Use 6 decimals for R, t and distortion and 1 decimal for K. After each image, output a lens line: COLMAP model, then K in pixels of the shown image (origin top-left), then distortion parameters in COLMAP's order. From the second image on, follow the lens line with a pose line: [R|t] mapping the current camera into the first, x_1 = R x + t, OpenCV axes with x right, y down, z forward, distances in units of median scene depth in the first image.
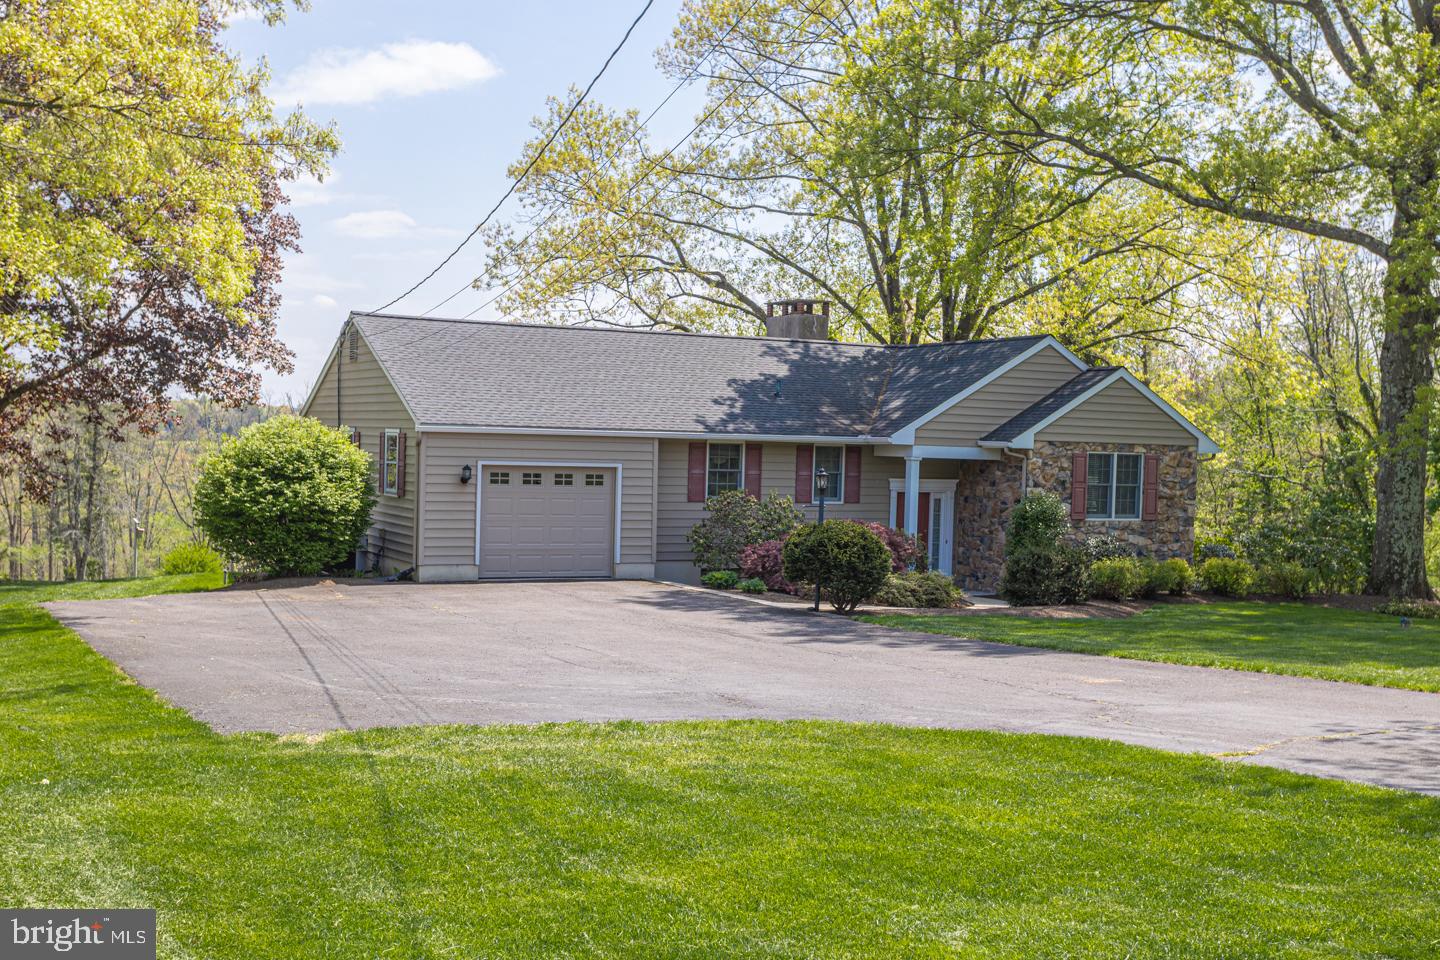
lens RADIAL K [[1645.5, 0, 718.5], [0, 1645.5, 536.4], [0, 0, 1]] dist [0.013177, 0.023228]
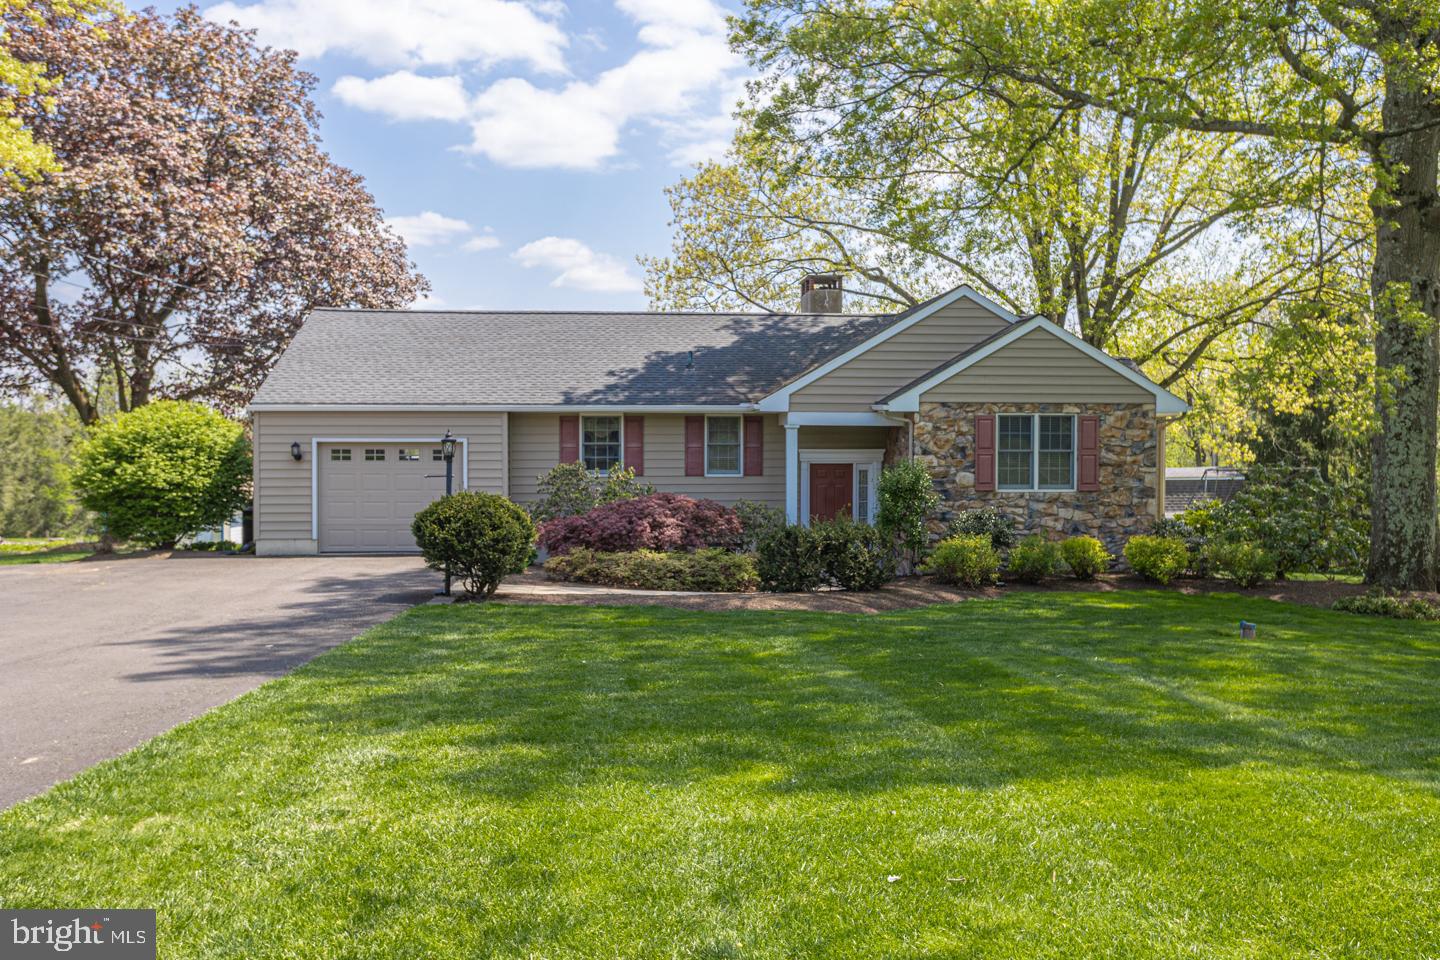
lens RADIAL K [[1236.5, 0, 720.0], [0, 1236.5, 480.0], [0, 0, 1]] dist [0.035824, -0.016906]
pose [[0.921367, -0.012397, -0.388496, 0.347030], [0.001510, 0.999598, -0.028314, 0.002451], [0.388690, 0.025501, 0.921015, 0.340136]]
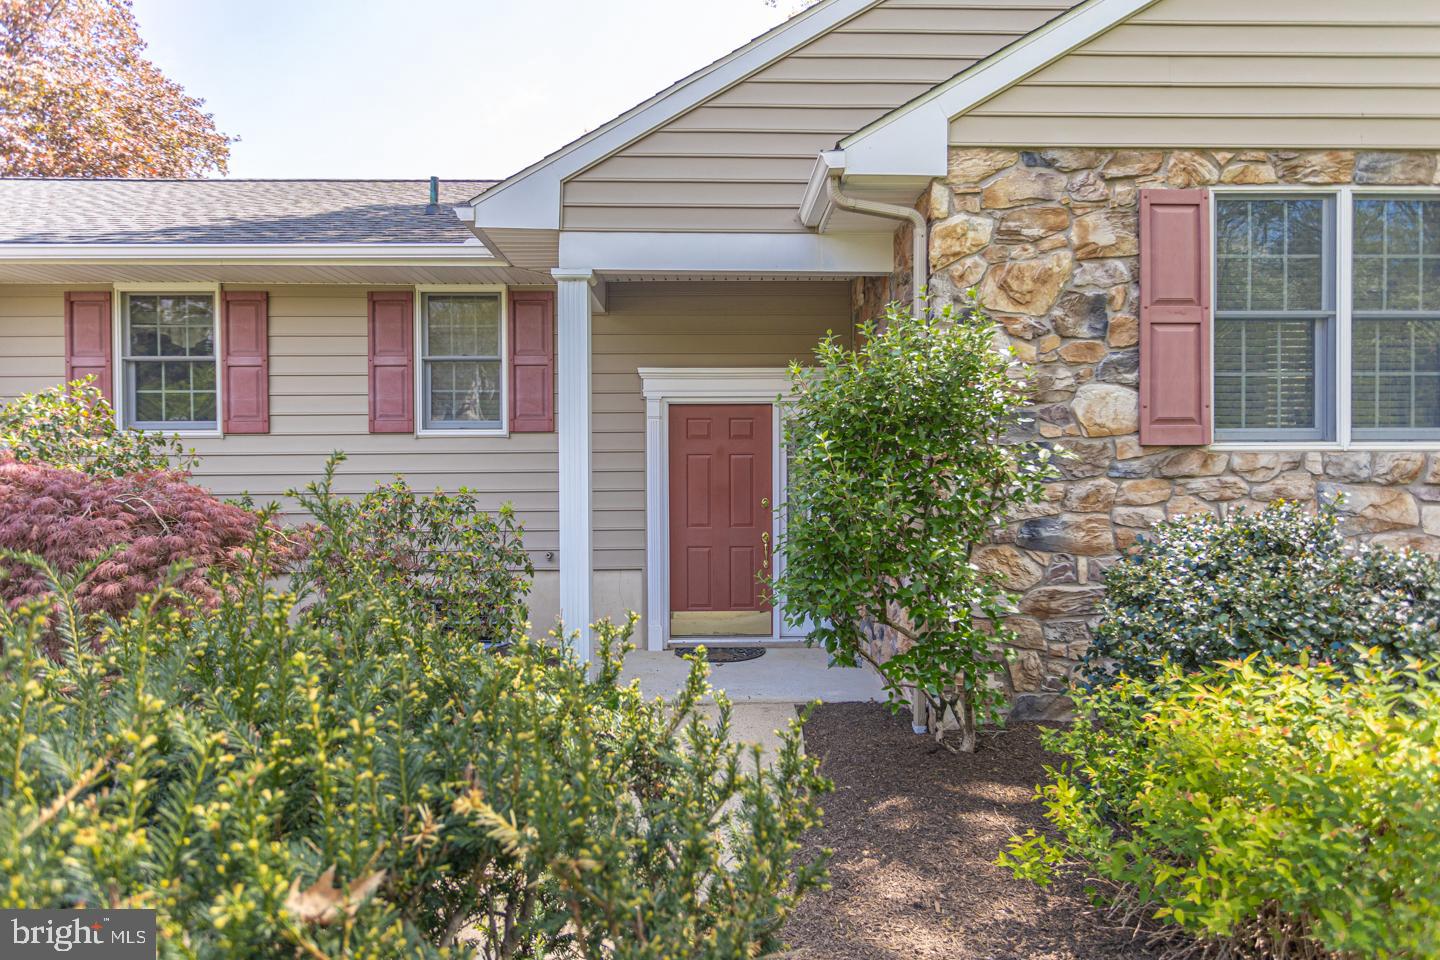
lens RADIAL K [[813.6, 0, 720.0], [0, 813.6, 480.0], [0, 0, 1]] dist [-0.003164, 0.001811]
pose [[0.898971, -0.024901, -0.437300, 0.211434], [0.003308, 0.998740, -0.050069, 0.001158], [0.437996, 0.043564, 0.897921, 0.859945]]
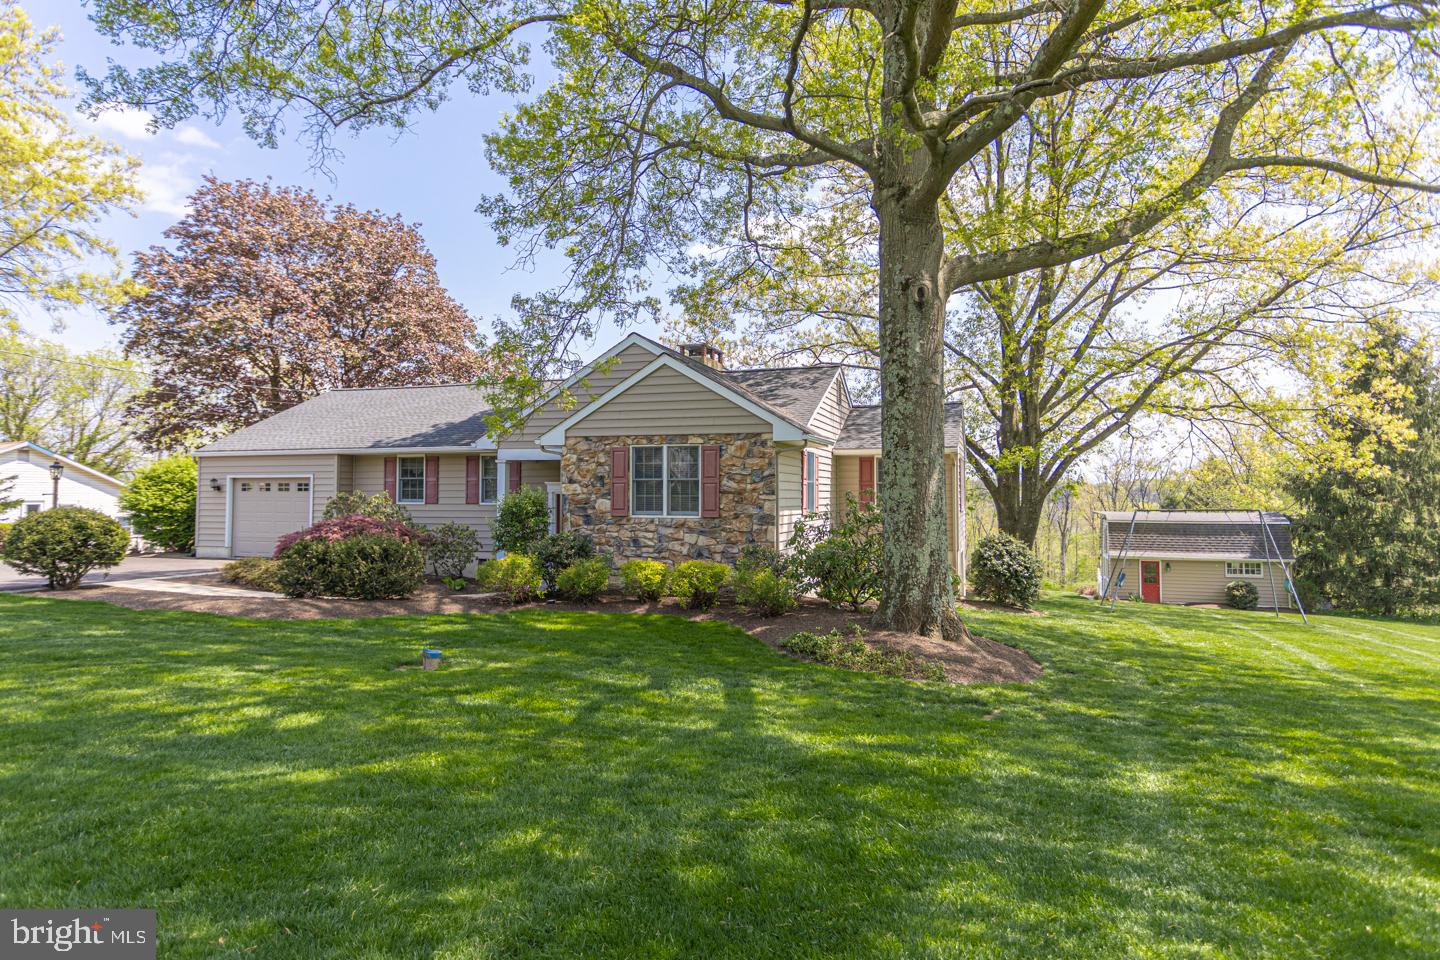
lens RADIAL K [[813.6, 0, 720.0], [0, 813.6, 480.0], [0, 0, 1]] dist [-0.003164, 0.001811]
pose [[0.710863, -0.038677, -0.702266, 0.597215], [-0.021414, 0.996834, -0.076576, 0.003749], [0.703005, 0.069474, 0.707784, 0.709356]]
